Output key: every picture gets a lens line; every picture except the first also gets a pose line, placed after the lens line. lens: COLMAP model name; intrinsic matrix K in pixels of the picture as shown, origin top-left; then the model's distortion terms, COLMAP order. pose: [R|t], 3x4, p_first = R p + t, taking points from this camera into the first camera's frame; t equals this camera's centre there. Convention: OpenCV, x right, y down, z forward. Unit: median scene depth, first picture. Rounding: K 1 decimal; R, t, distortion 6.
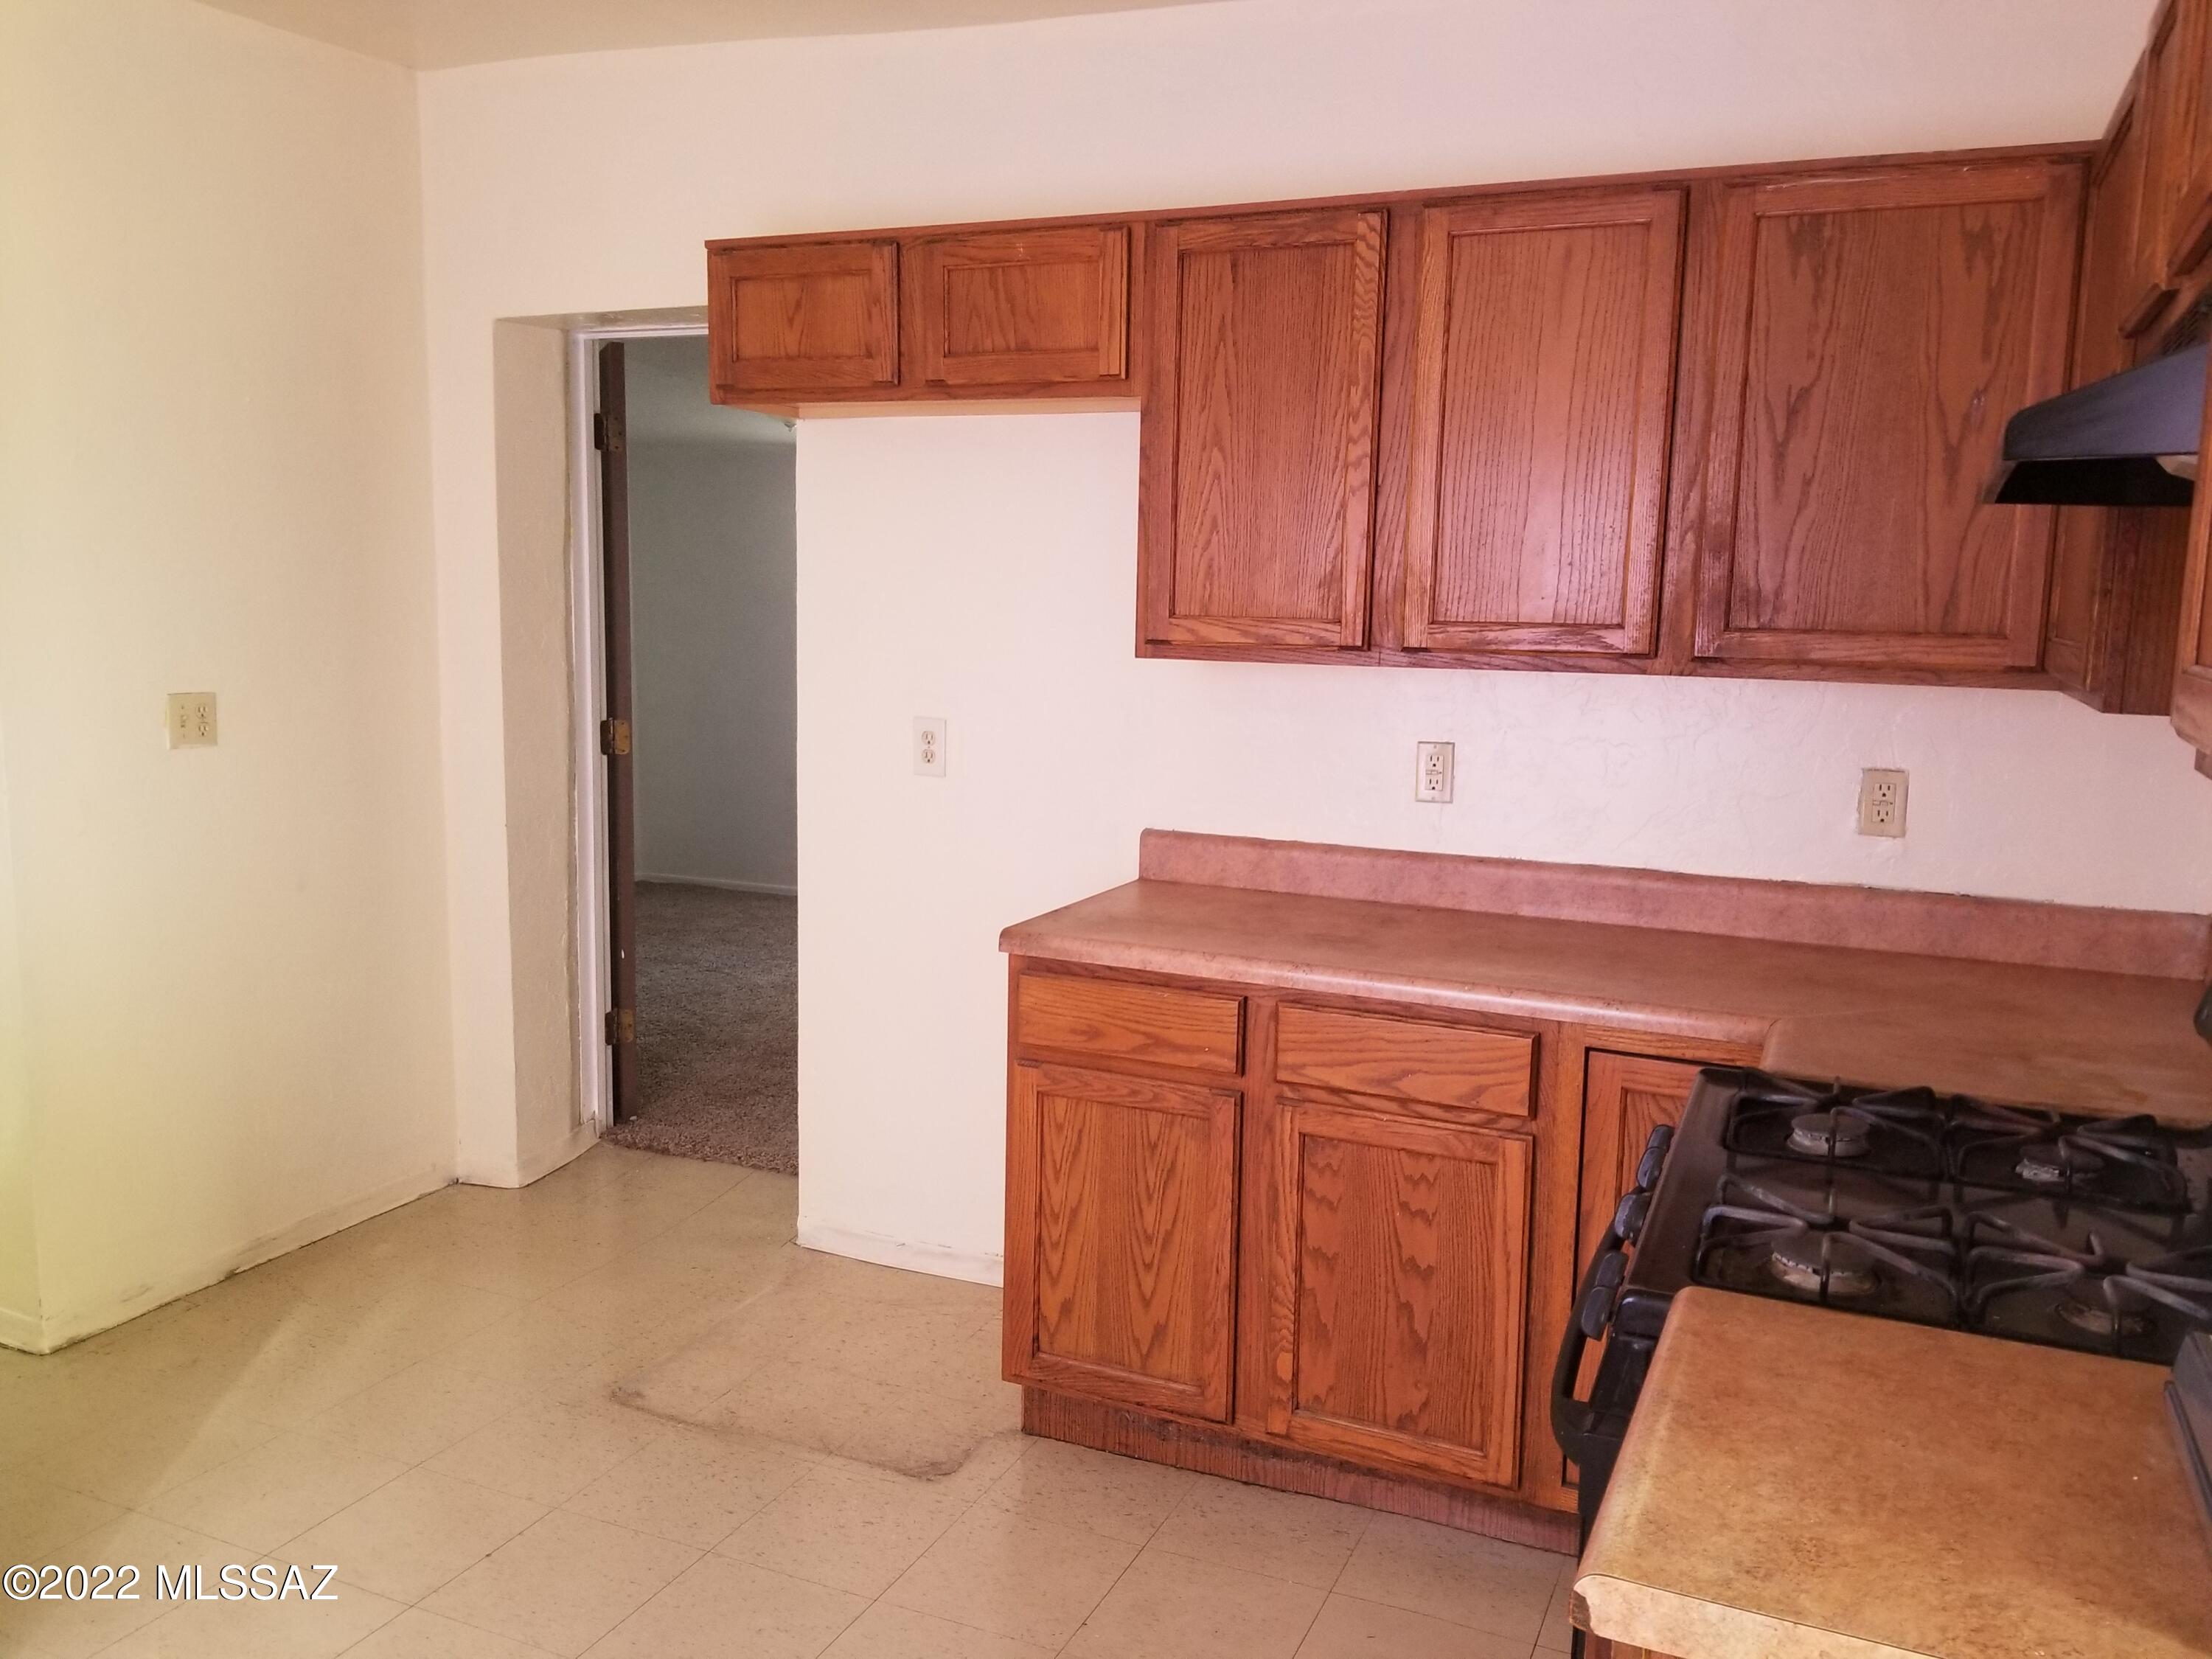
lens RADIAL K [[1716.9, 0, 1031.2], [0, 1716.9, 803.2], [0, 0, 1]] dist [0.119150, -0.214079]
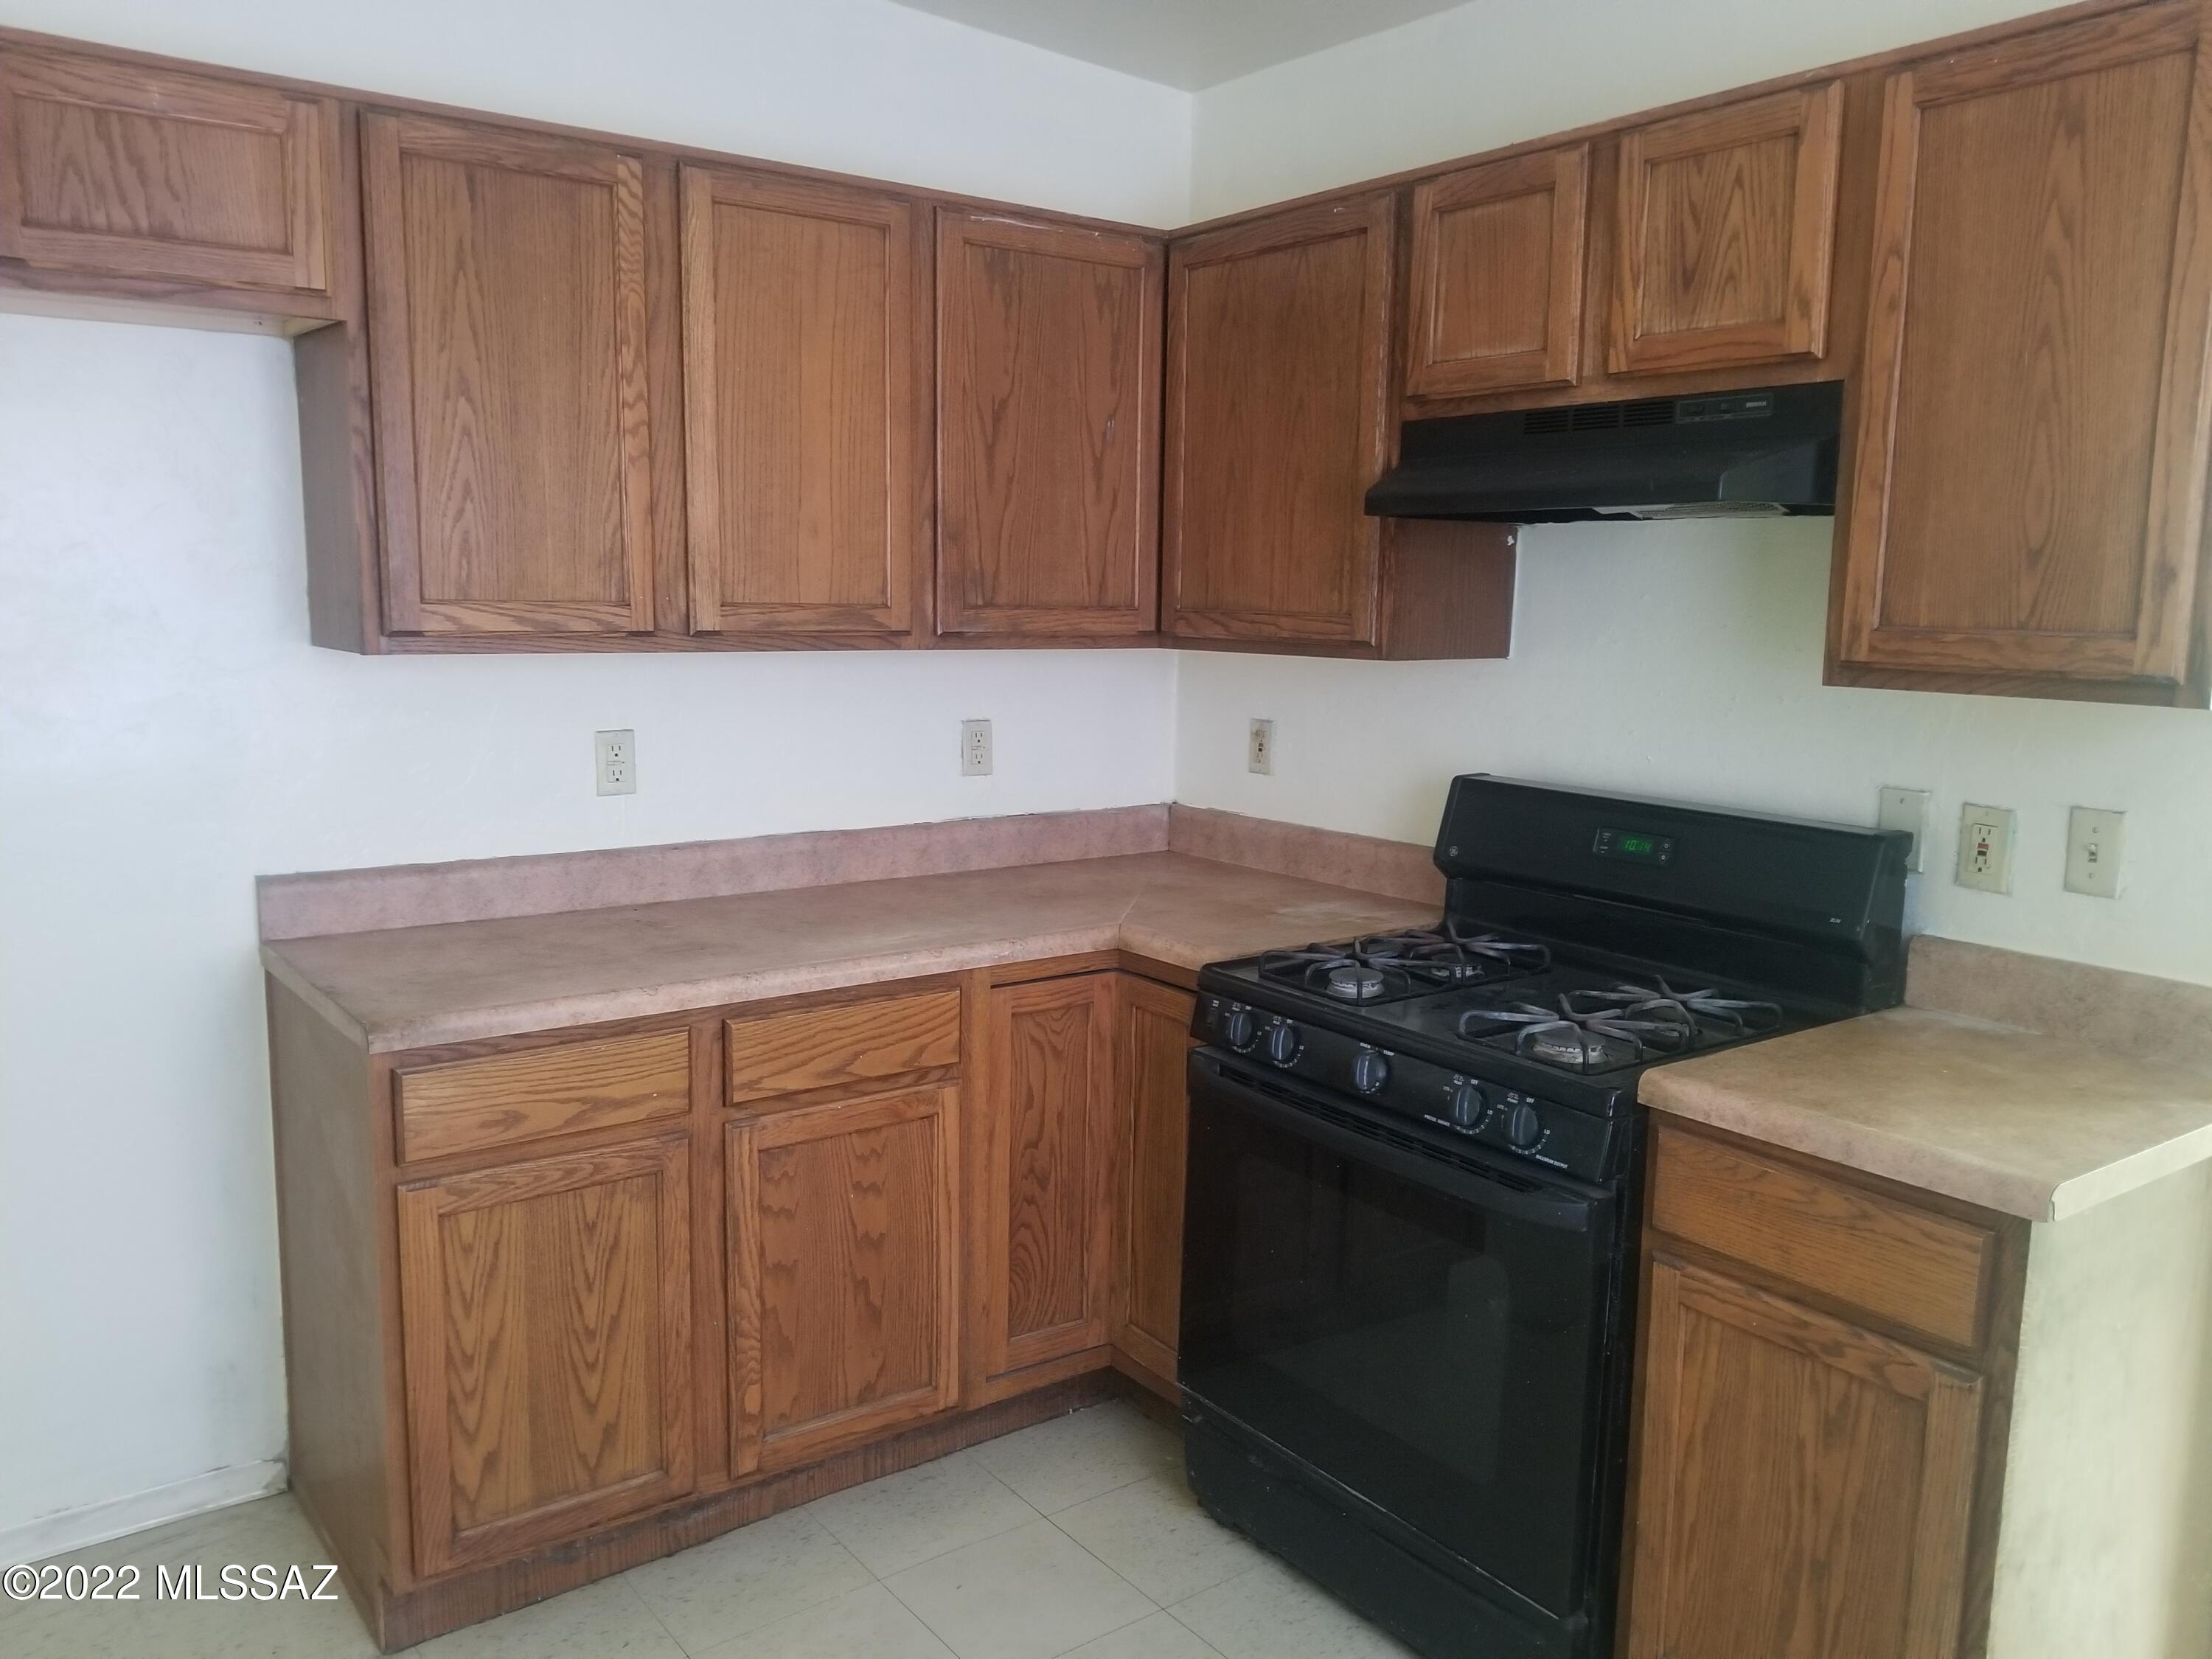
lens RADIAL K [[1756.7, 0, 1106.0], [0, 1756.7, 829.5], [0, 0, 1]] dist [0.073855, -0.152824]
pose [[0.464678, -0.135370, 0.875071, -0.545989], [0.102980, 0.989801, 0.098434, -0.054945], [-0.879471, 0.044375, 0.473879, 0.350787]]
